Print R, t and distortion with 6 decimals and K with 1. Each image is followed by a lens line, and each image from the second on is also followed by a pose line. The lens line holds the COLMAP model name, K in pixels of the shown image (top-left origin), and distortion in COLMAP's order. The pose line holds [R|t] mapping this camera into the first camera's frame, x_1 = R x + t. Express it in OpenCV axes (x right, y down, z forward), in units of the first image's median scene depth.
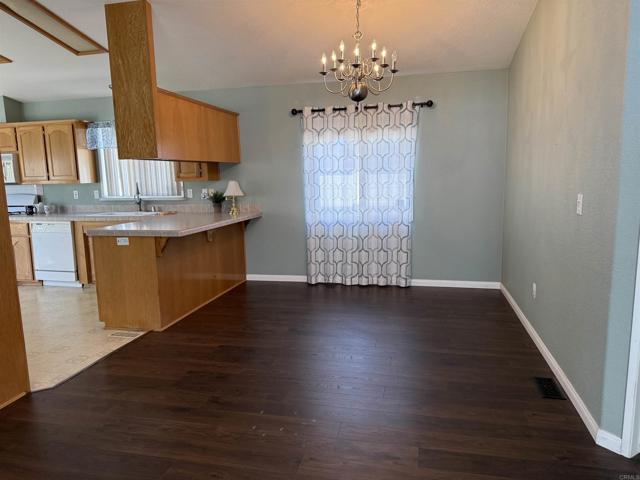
lens RADIAL K [[453.8, 0, 322.8], [0, 453.8, 241.5], [0, 0, 1]] dist [0.040588, -0.048997]
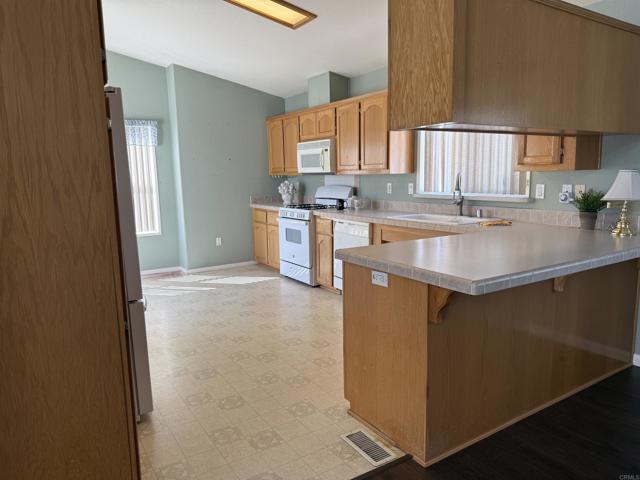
lens RADIAL K [[453.8, 0, 319.6], [0, 453.8, 239.1], [0, 0, 1]] dist [0.040588, -0.048997]
pose [[0.713717, 0.109423, -0.691835, -0.077687], [-0.098813, 0.993573, 0.055209, -0.048636], [0.693430, 0.028958, 0.719942, 0.375130]]
